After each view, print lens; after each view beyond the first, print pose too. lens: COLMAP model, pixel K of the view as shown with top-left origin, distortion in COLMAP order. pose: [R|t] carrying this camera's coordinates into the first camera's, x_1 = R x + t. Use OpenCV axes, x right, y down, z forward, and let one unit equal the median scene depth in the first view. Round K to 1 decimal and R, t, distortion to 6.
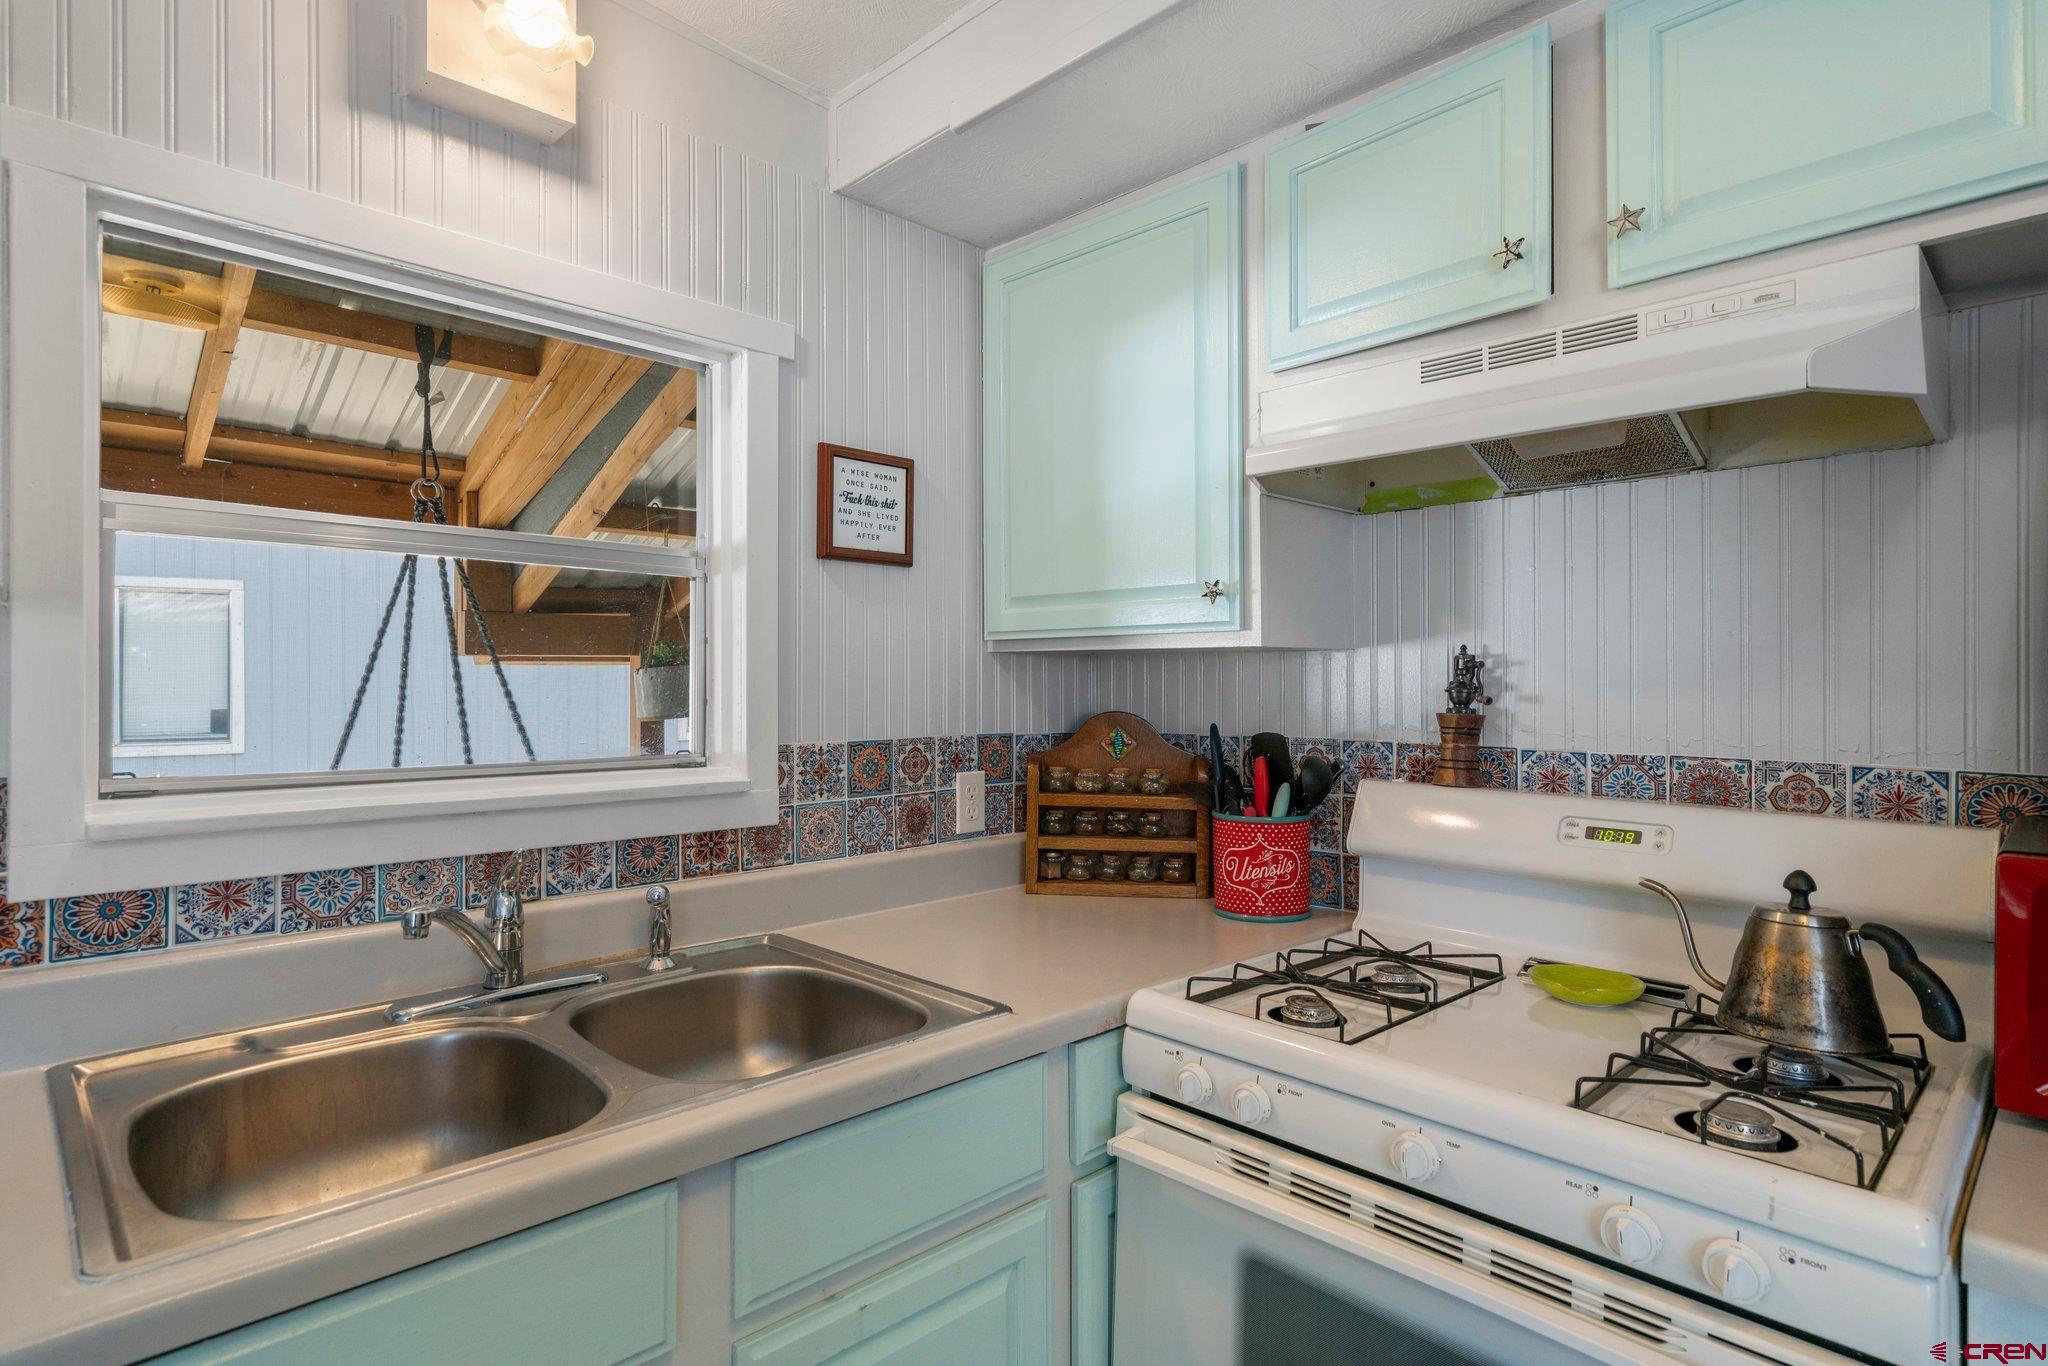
lens RADIAL K [[1041.2, 0, 1032.1], [0, 1041.2, 664.0], [0, 0, 1]] dist [0.000632, 0.000864]
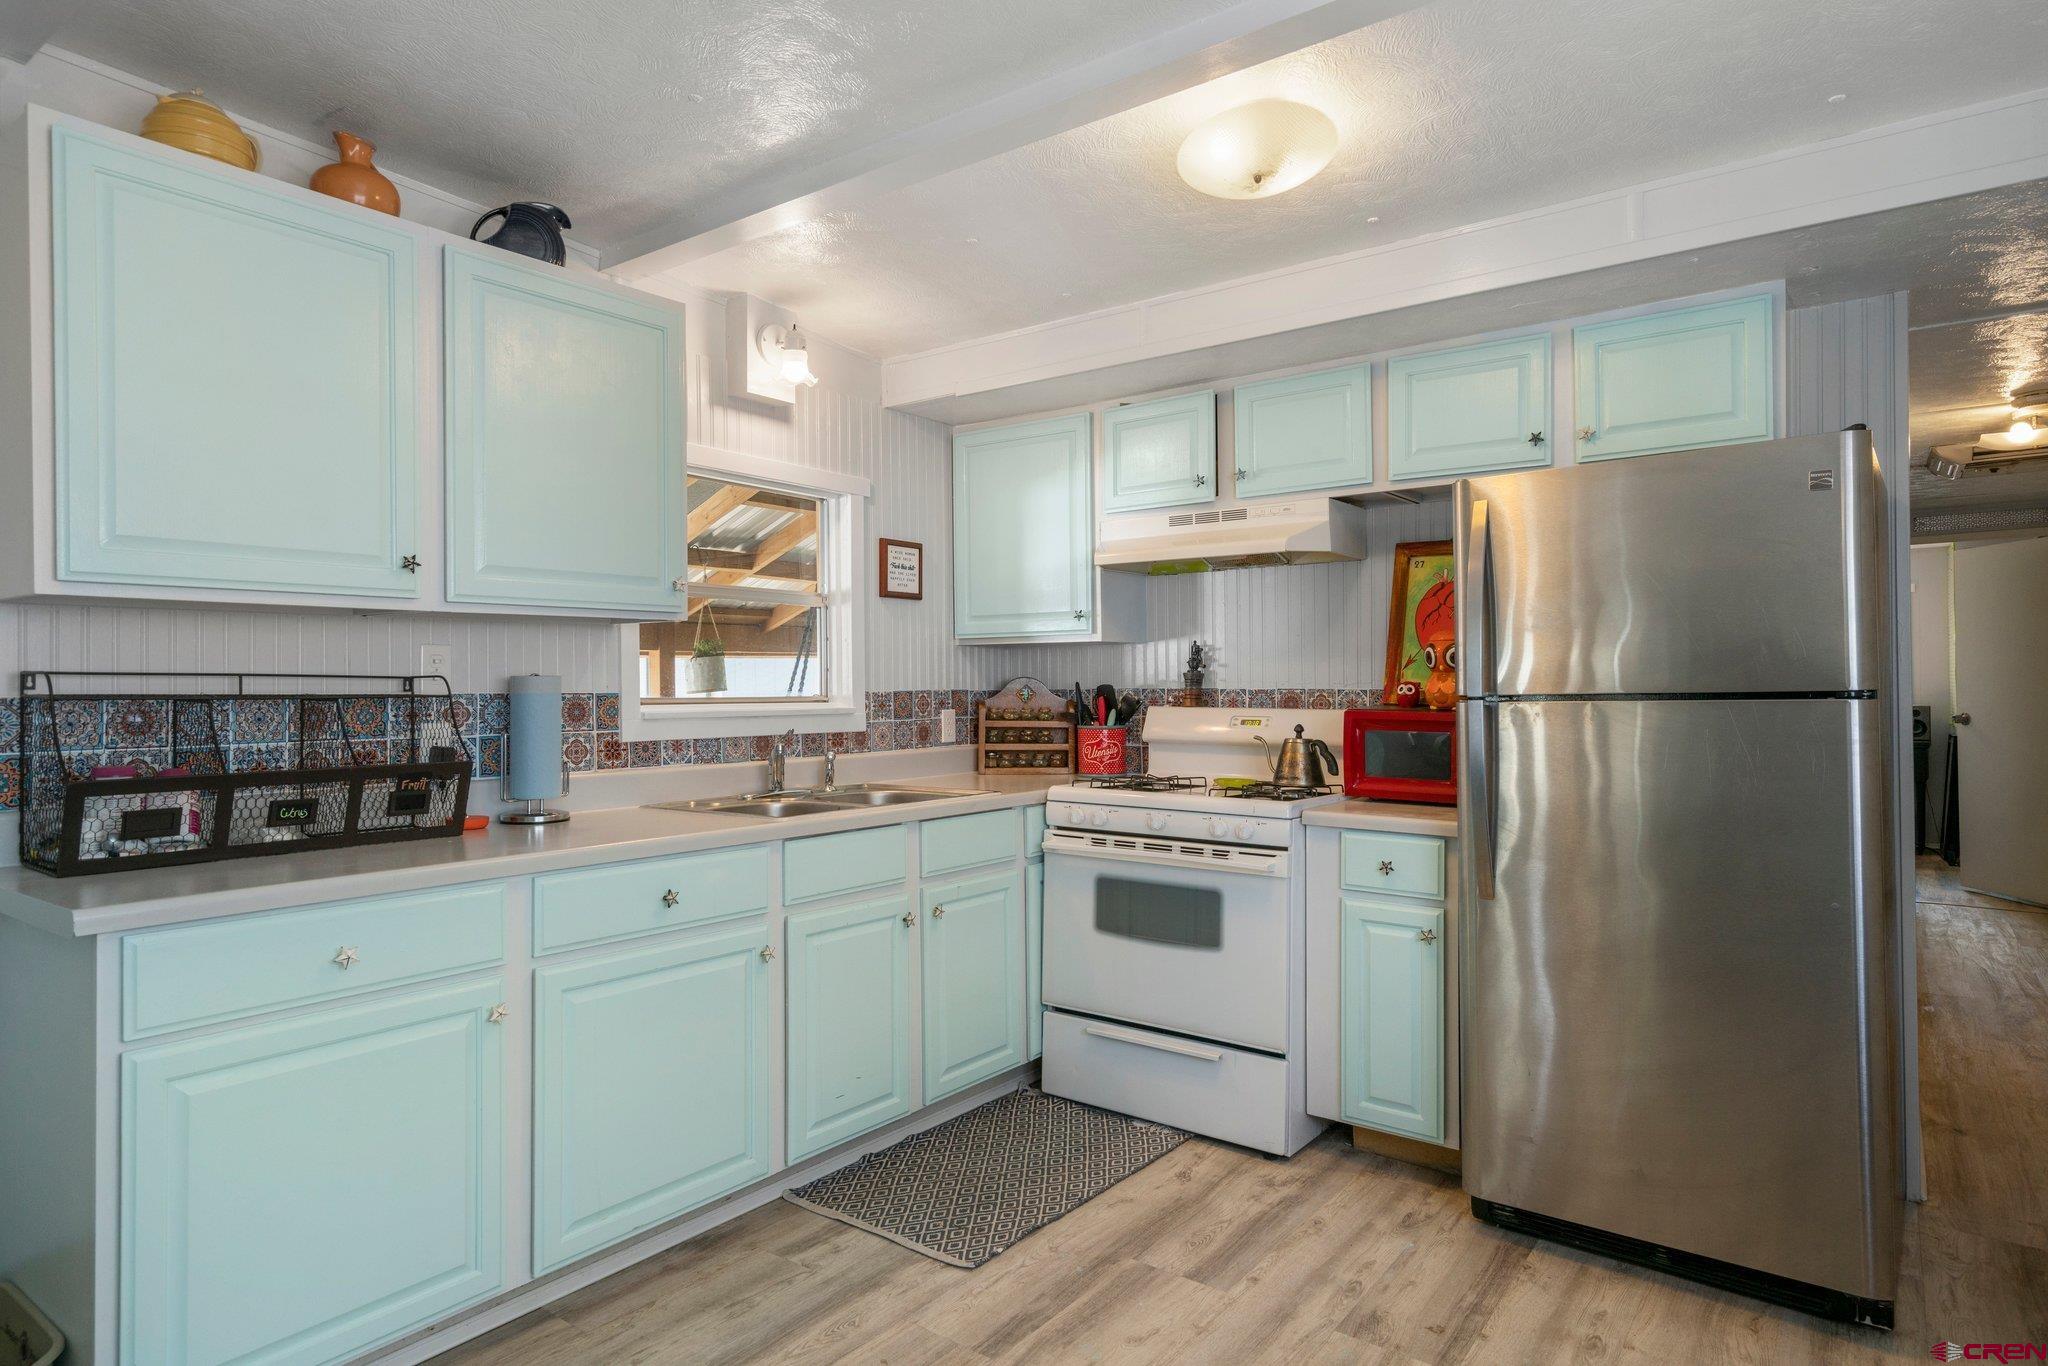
lens RADIAL K [[1159.9, 0, 1029.8], [0, 1159.9, 673.5], [0, 0, 1]] dist [0.002898, 0.002387]
pose [[0.987533, -0.006283, 0.157284, -0.281042], [0.005454, 0.999969, 0.005701, 0.032818], [-0.157315, -0.004773, 0.987537, -1.242952]]
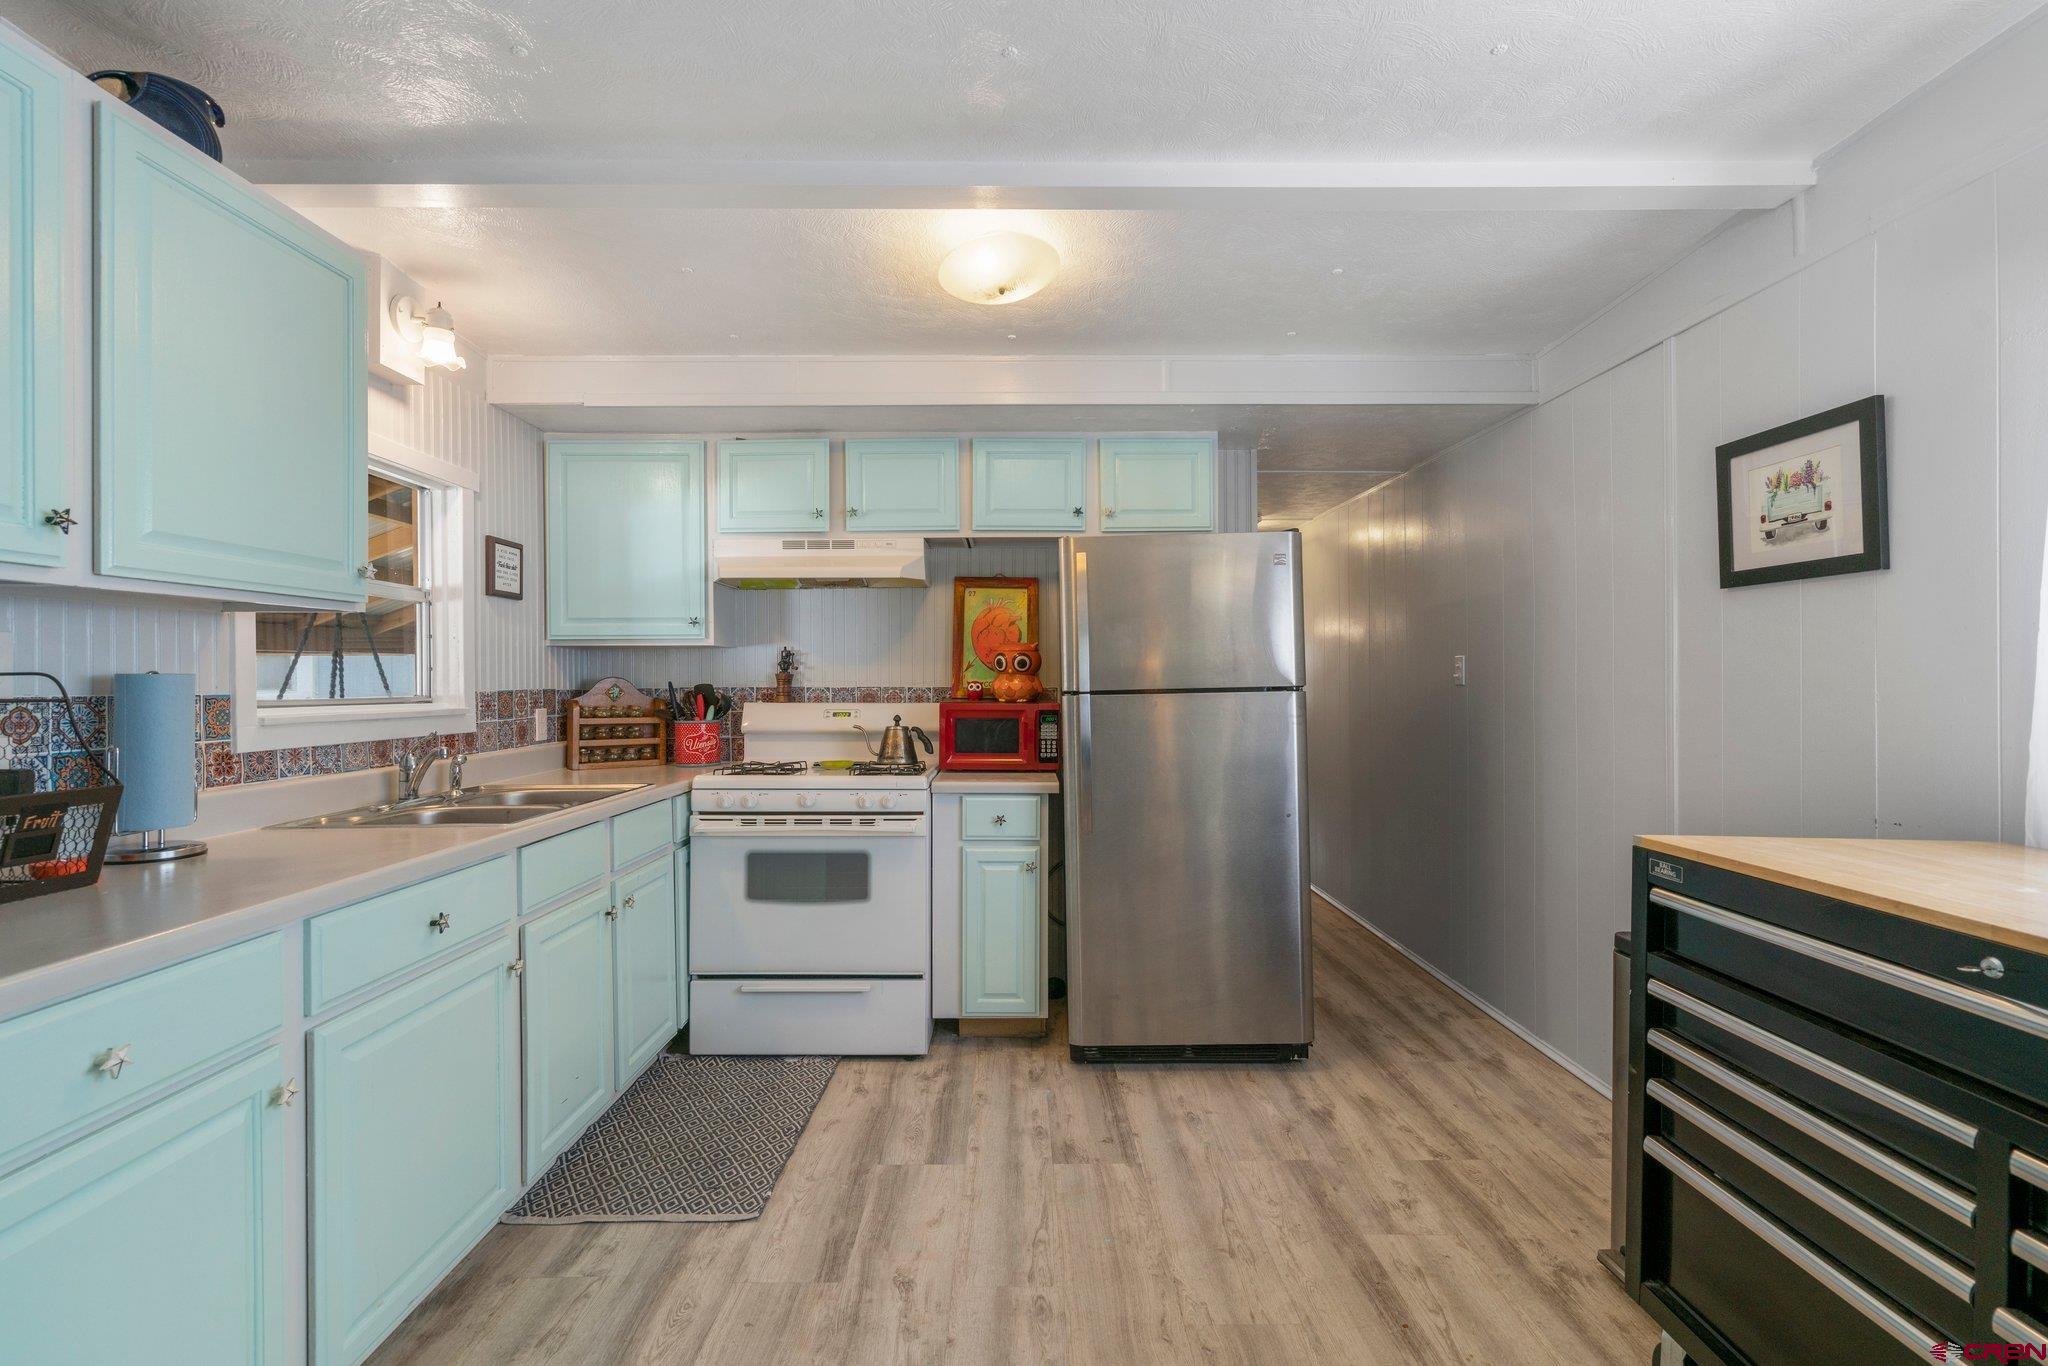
lens RADIAL K [[928.9, 0, 1024.9], [0, 928.9, 674.3], [0, 0, 1]] dist [-0.003784, -0.000041]
pose [[0.687787, -0.002184, 0.725910, -0.792766], [-0.002609, 0.999982, 0.005480, 0.034173], [-0.725908, -0.005663, 0.687768, -0.934720]]
